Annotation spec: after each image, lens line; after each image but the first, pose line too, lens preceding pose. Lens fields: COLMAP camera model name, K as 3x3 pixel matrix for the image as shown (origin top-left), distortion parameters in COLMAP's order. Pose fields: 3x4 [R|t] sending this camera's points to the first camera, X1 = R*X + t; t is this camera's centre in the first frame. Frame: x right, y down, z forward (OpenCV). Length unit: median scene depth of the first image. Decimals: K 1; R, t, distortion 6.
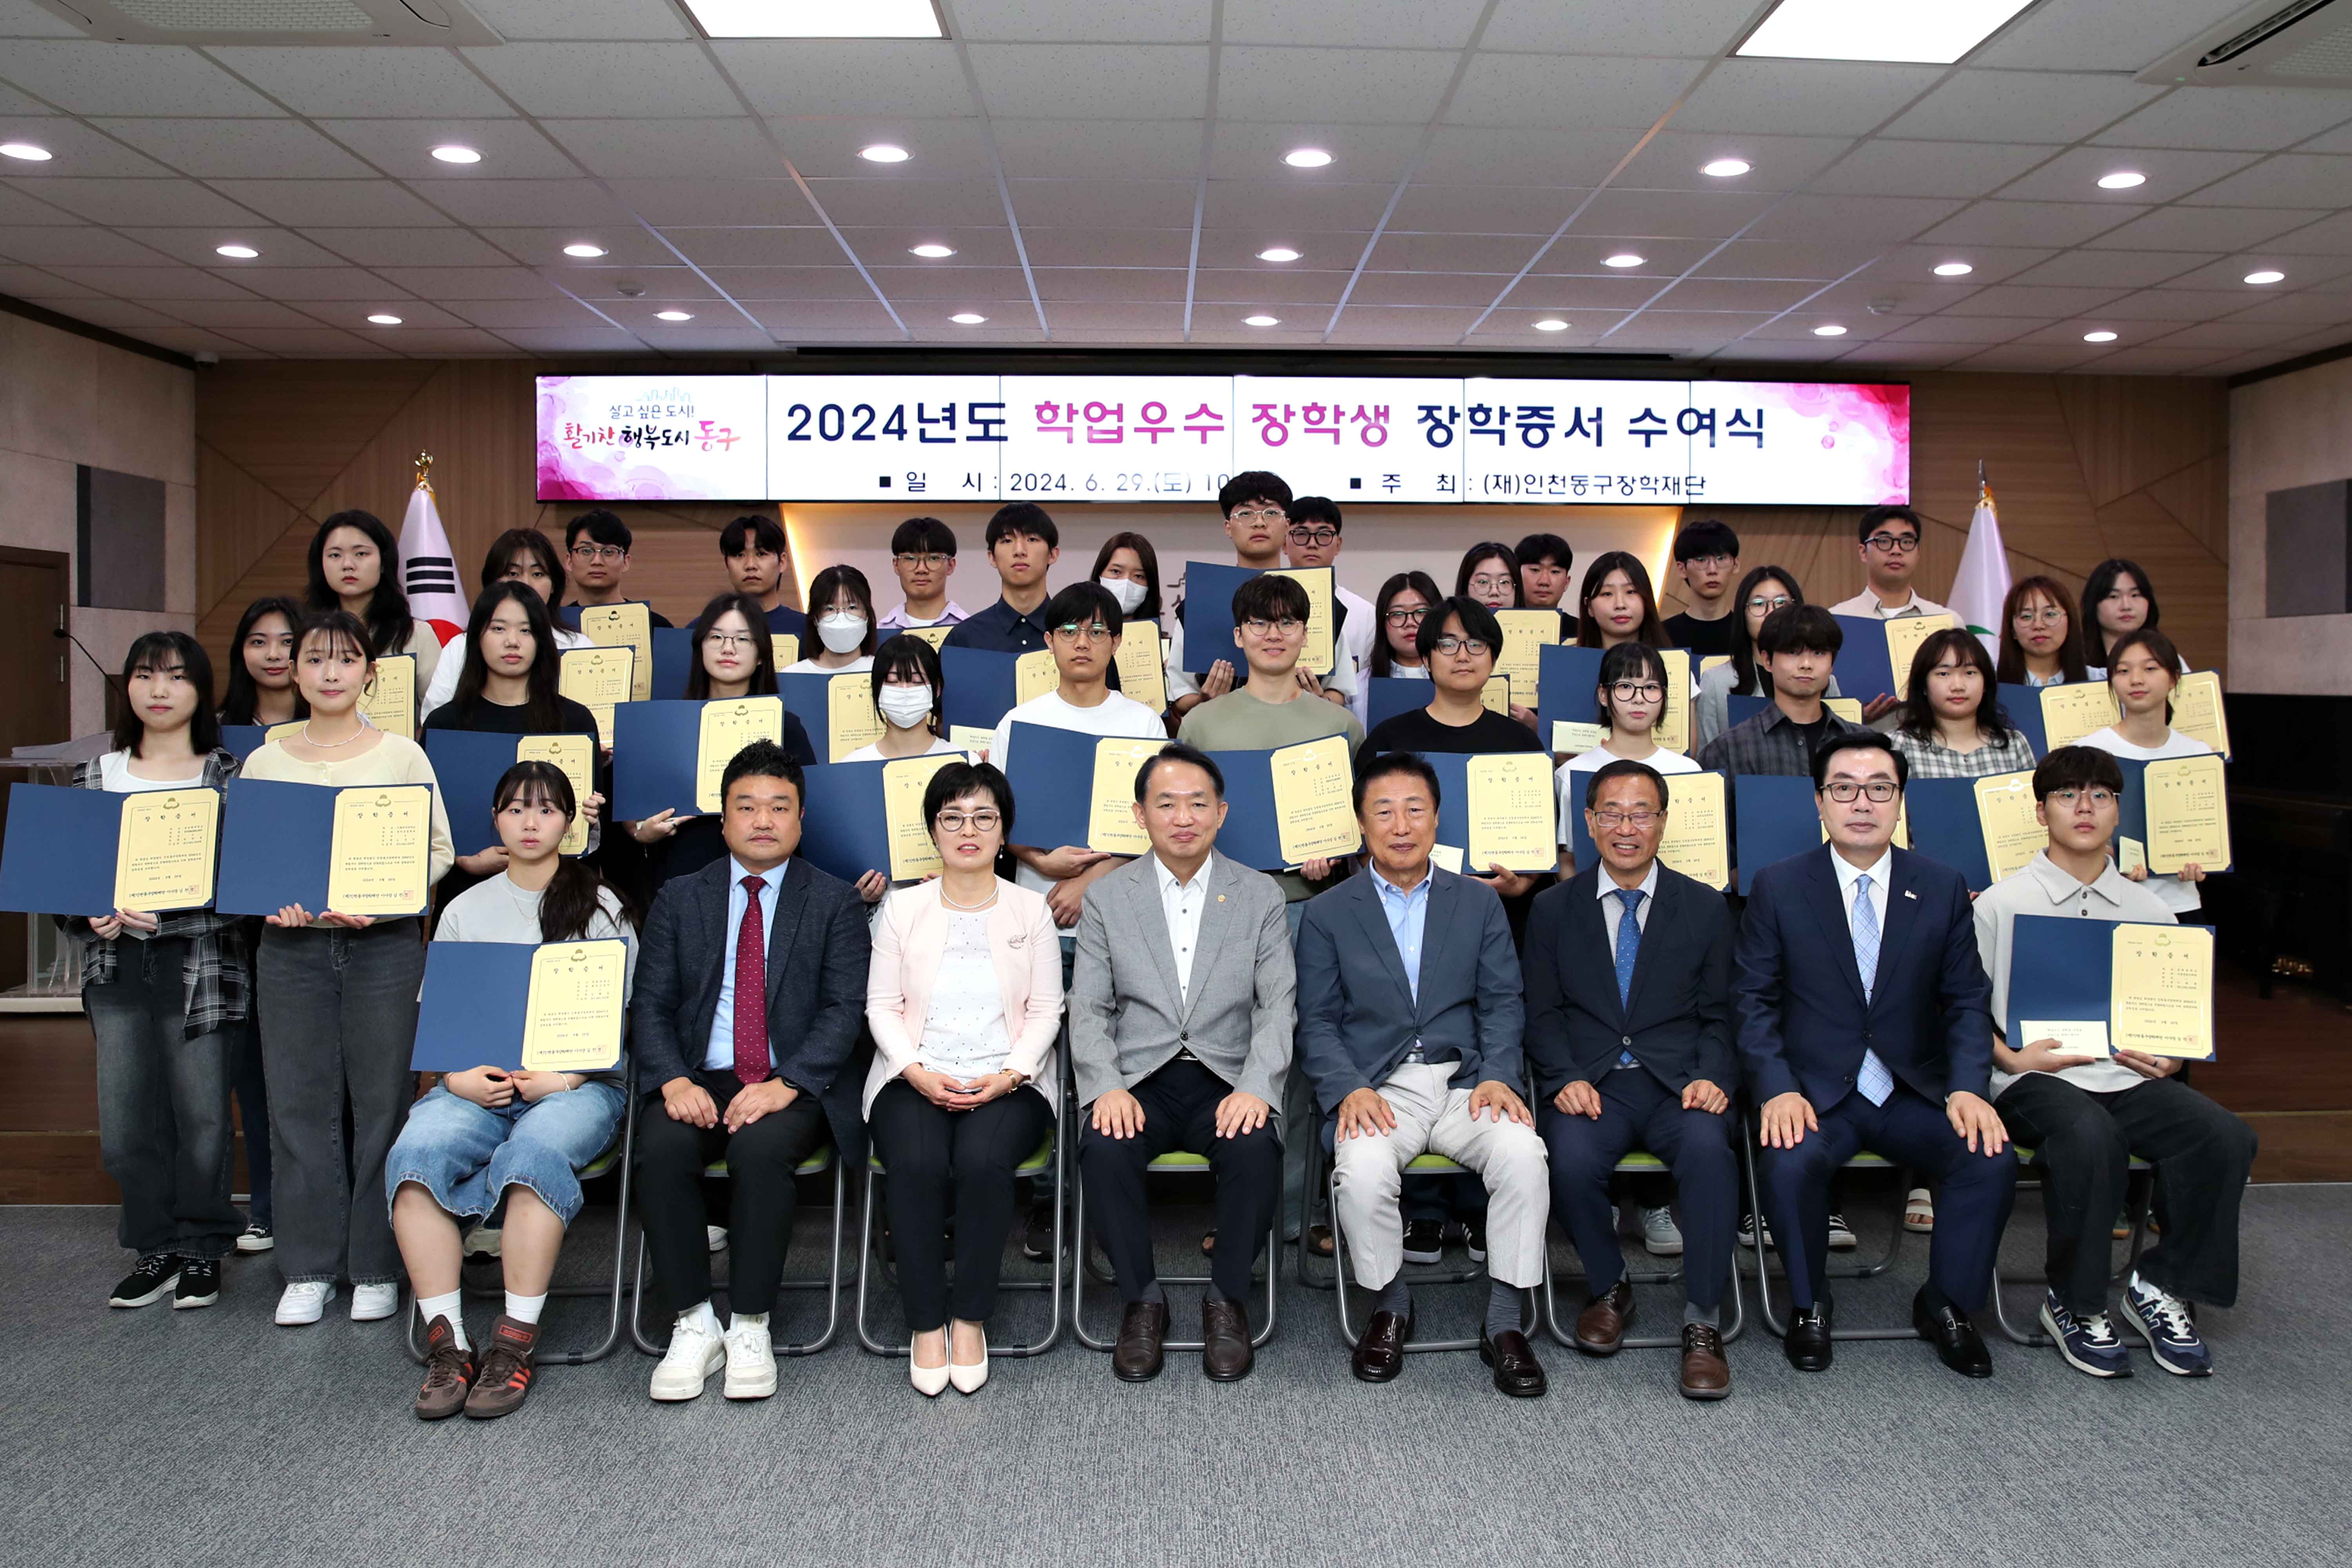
lens RADIAL K [[1858.9, 0, 1264.5], [0, 1858.9, 727.2], [0, 0, 1]] dist [-0.109915, 0.095599]
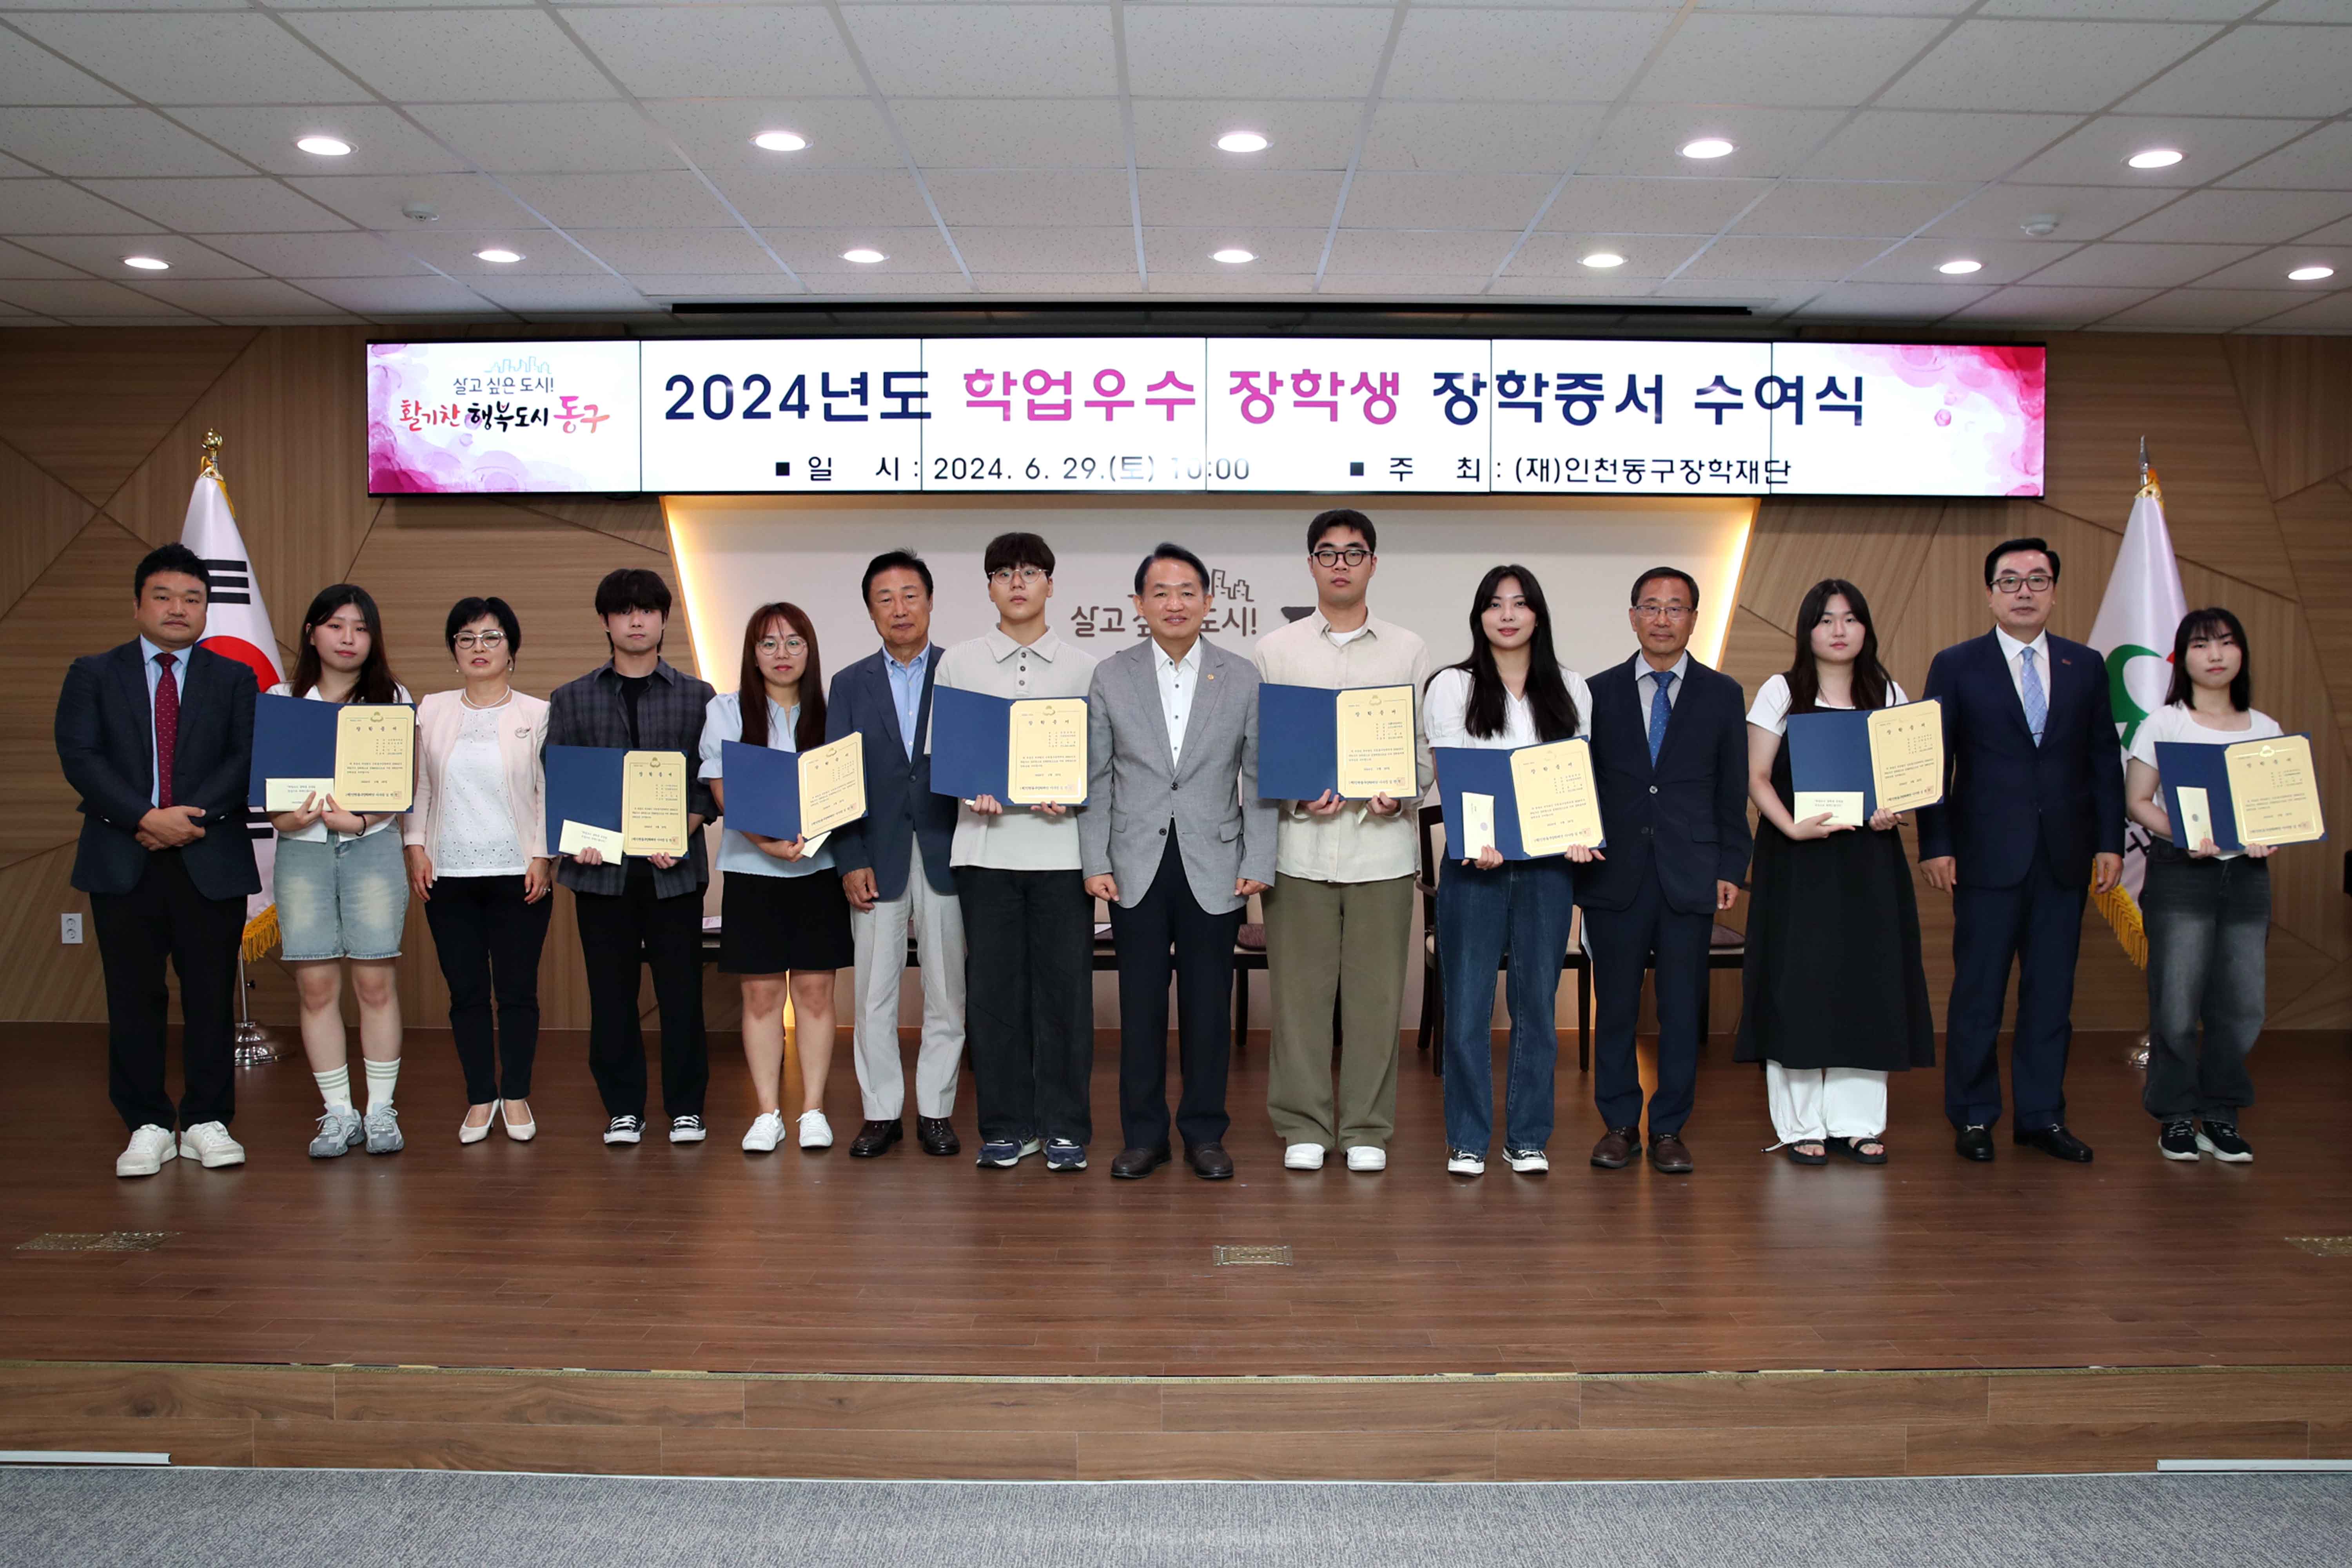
lens RADIAL K [[1817.4, 0, 1215.0], [0, 1817.4, 785.2], [0, 0, 1]] dist [-0.109929, 0.089537]
pose [[0.999035, 0.003919, -0.043741, 0.022469], [-0.003146, 0.999838, 0.017747, -0.006871], [0.043803, -0.017592, 0.998885, 0.205063]]
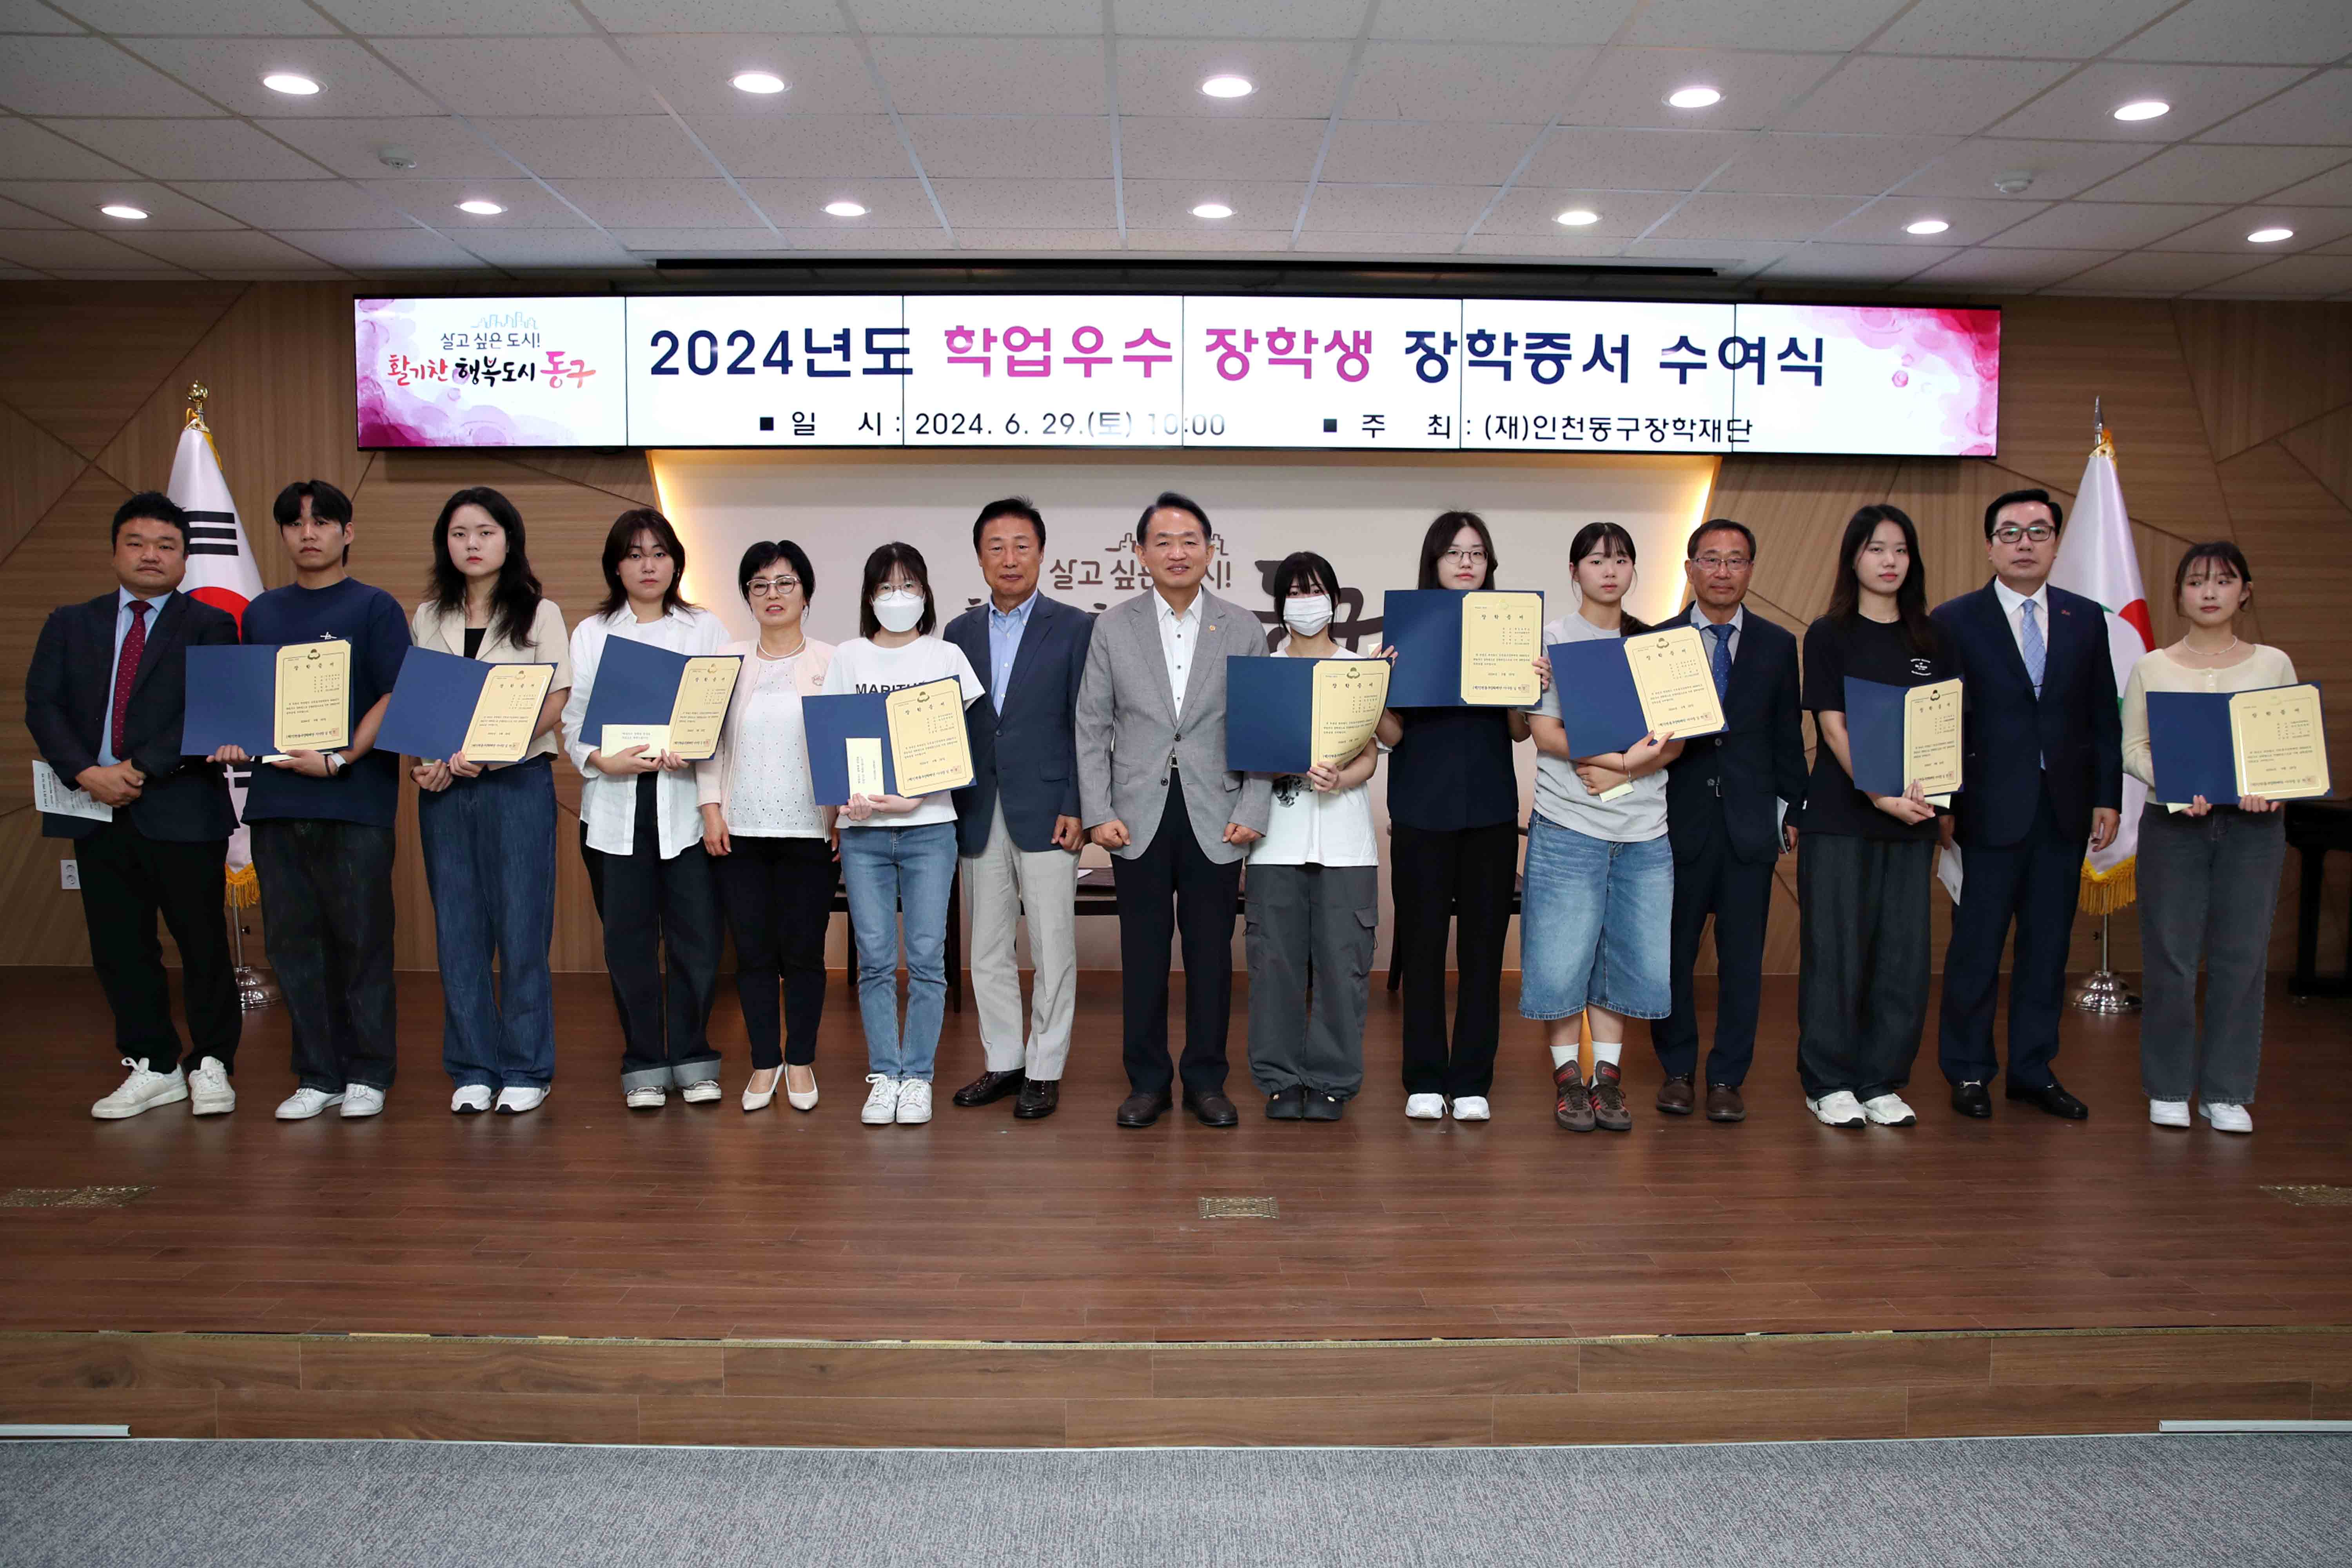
lens RADIAL K [[1676.3, 0, 1201.0], [0, 1676.3, 784.1], [0, 0, 1]] dist [-0.109112, 0.085538]
pose [[0.999571, 0.006126, -0.028643, 0.013777], [-0.004755, 0.998851, 0.047692, -0.006467], [0.028903, -0.047536, 0.998451, 0.248212]]
